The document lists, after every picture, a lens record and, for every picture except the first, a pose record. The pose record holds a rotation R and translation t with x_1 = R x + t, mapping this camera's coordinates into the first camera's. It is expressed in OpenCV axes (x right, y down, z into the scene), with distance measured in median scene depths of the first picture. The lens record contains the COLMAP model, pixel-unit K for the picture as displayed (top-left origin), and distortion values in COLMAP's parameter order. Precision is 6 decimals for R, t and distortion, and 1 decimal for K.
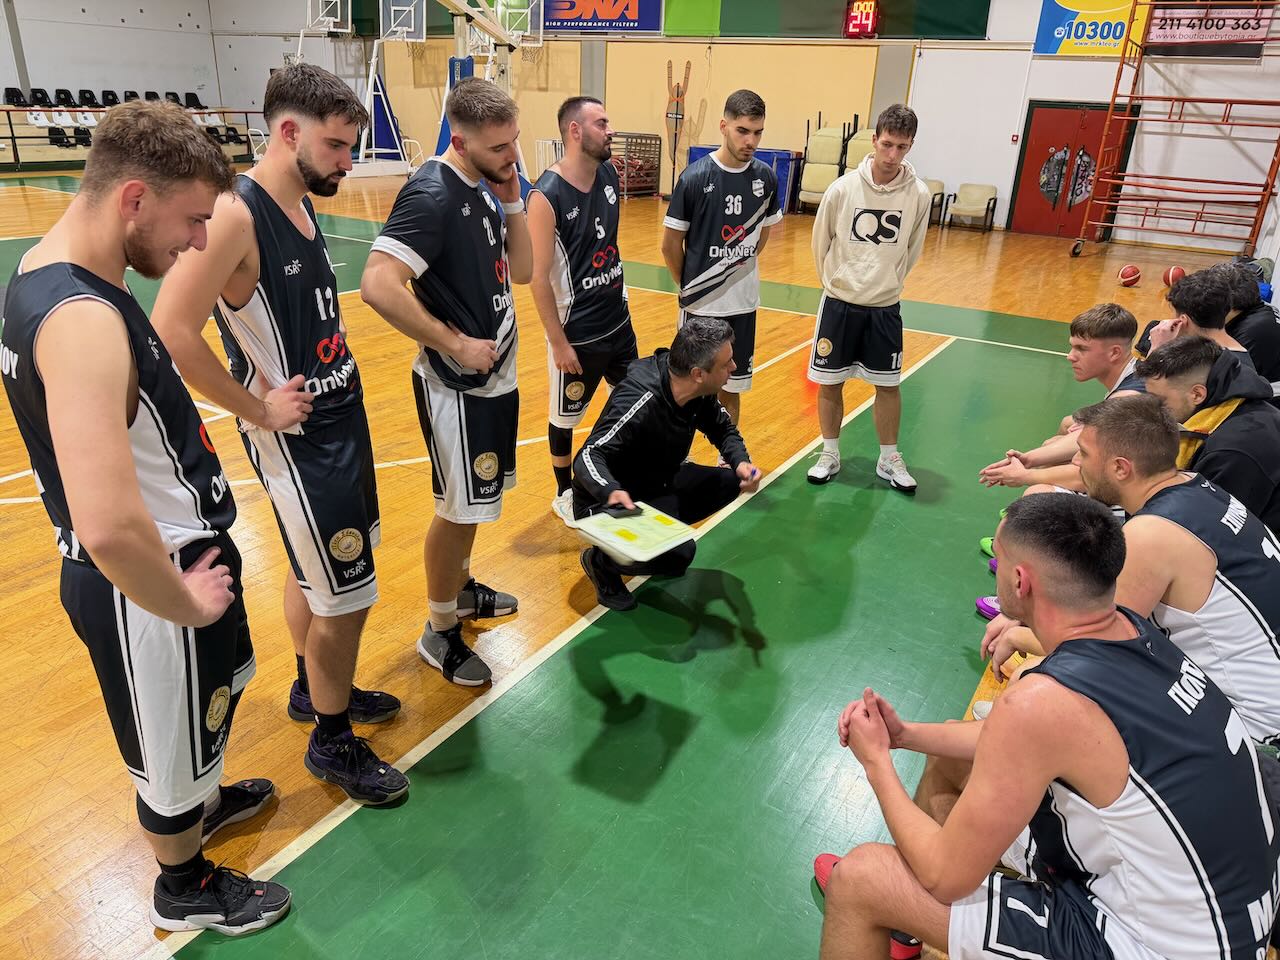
lens RADIAL K [[925.8, 0, 648.2], [0, 925.8, 487.0], [0, 0, 1]] dist [0.044824, -0.055381]
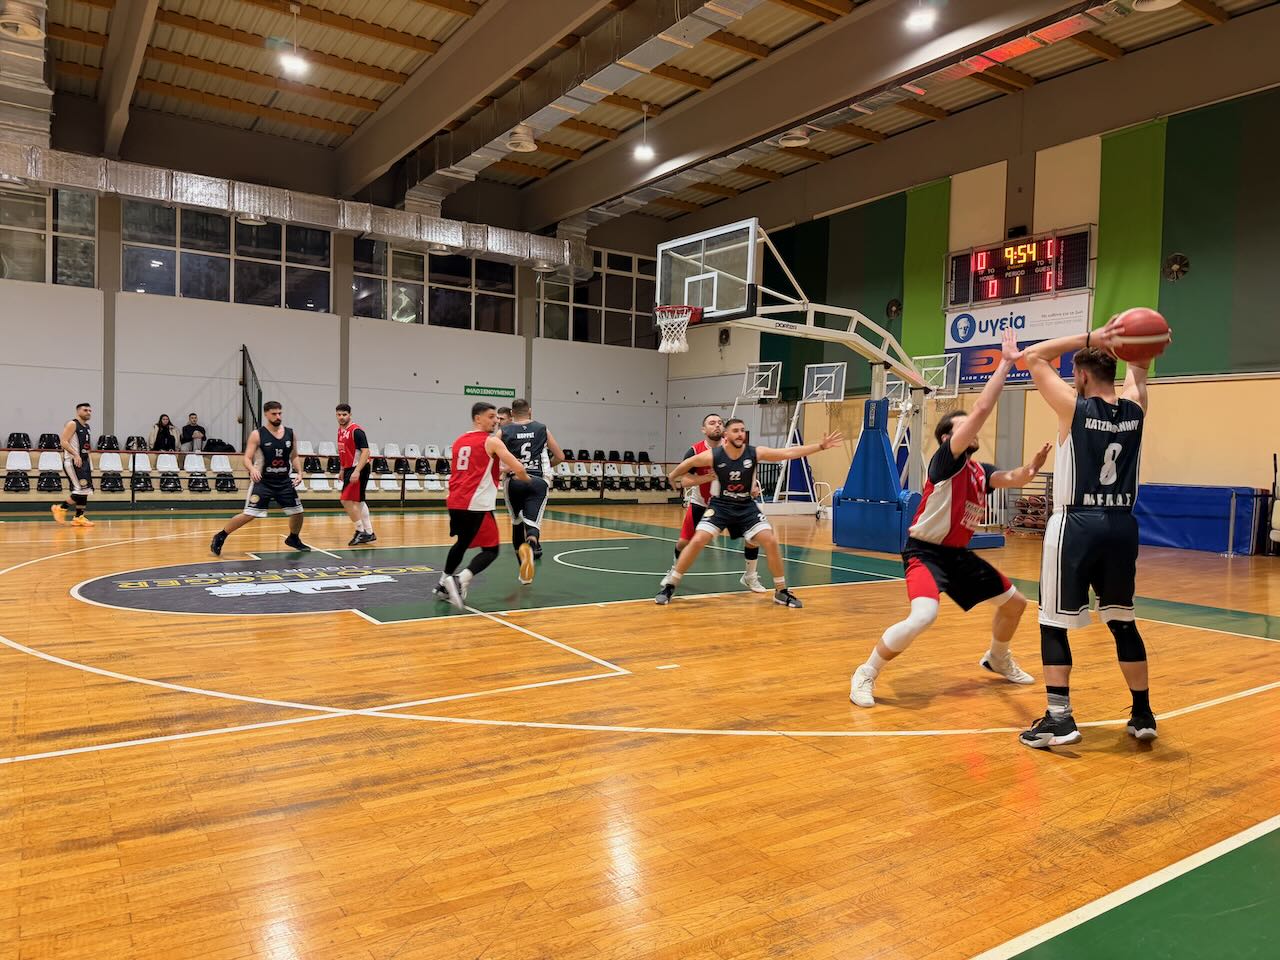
lens RADIAL K [[924.1, 0, 627.3], [0, 924.1, 474.1], [0, 0, 1]] dist [0.062875, -0.082348]
pose [[0.904544, -0.010024, -0.426262, -0.005577], [-0.153451, 0.925082, -0.347384, 0.021079], [0.397809, 0.379635, 0.835240, 0.024680]]
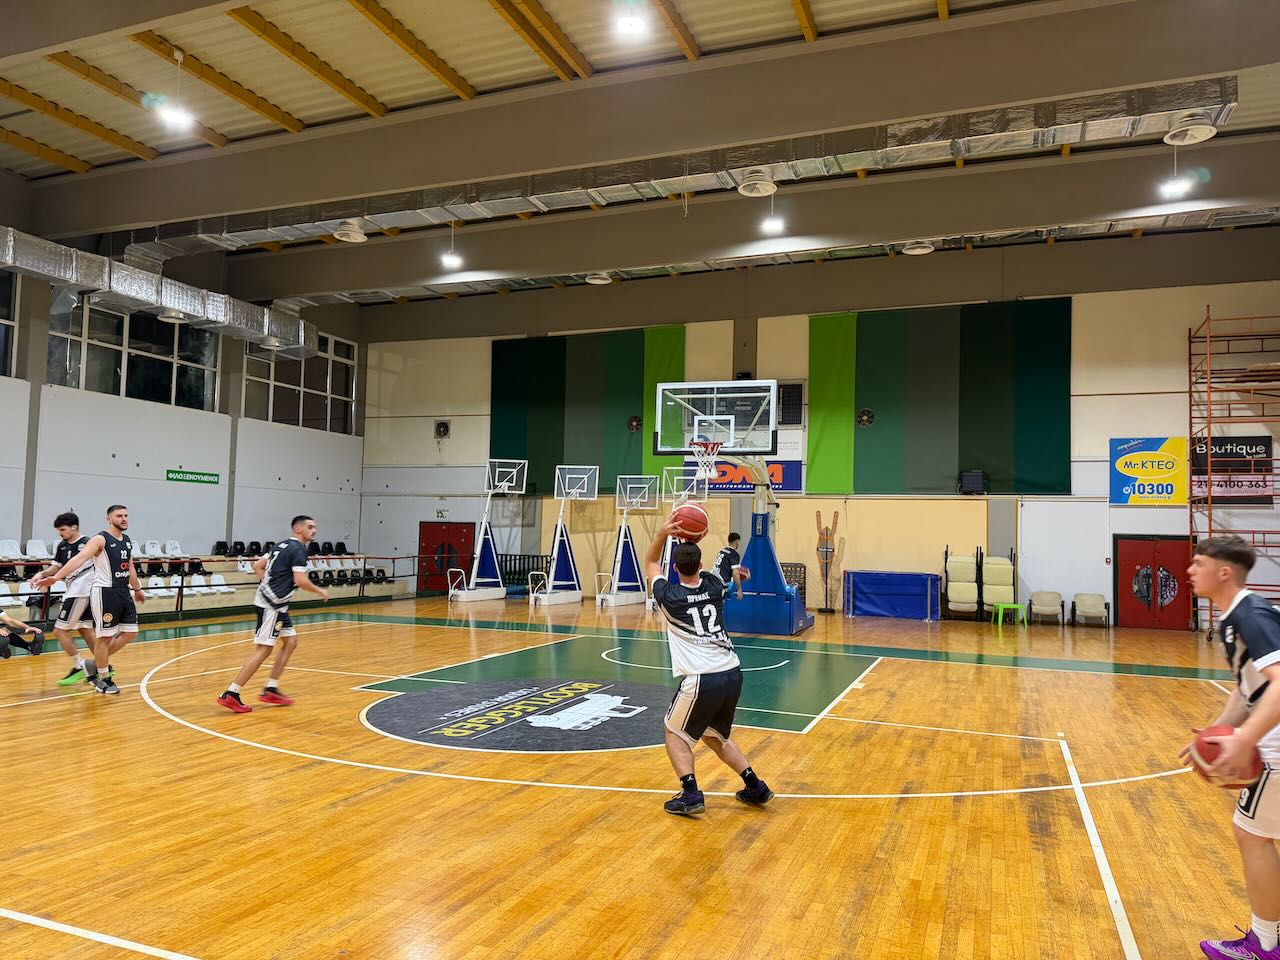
lens RADIAL K [[911.1, 0, 646.3], [0, 911.1, 485.4], [0, 0, 1]] dist [0.076933, -0.132959]
pose [[0.984434, -0.009852, 0.175480, -0.418132], [0.085218, 0.899970, -0.427542, 0.038069], [-0.153714, 0.435841, 0.886800, -0.113786]]
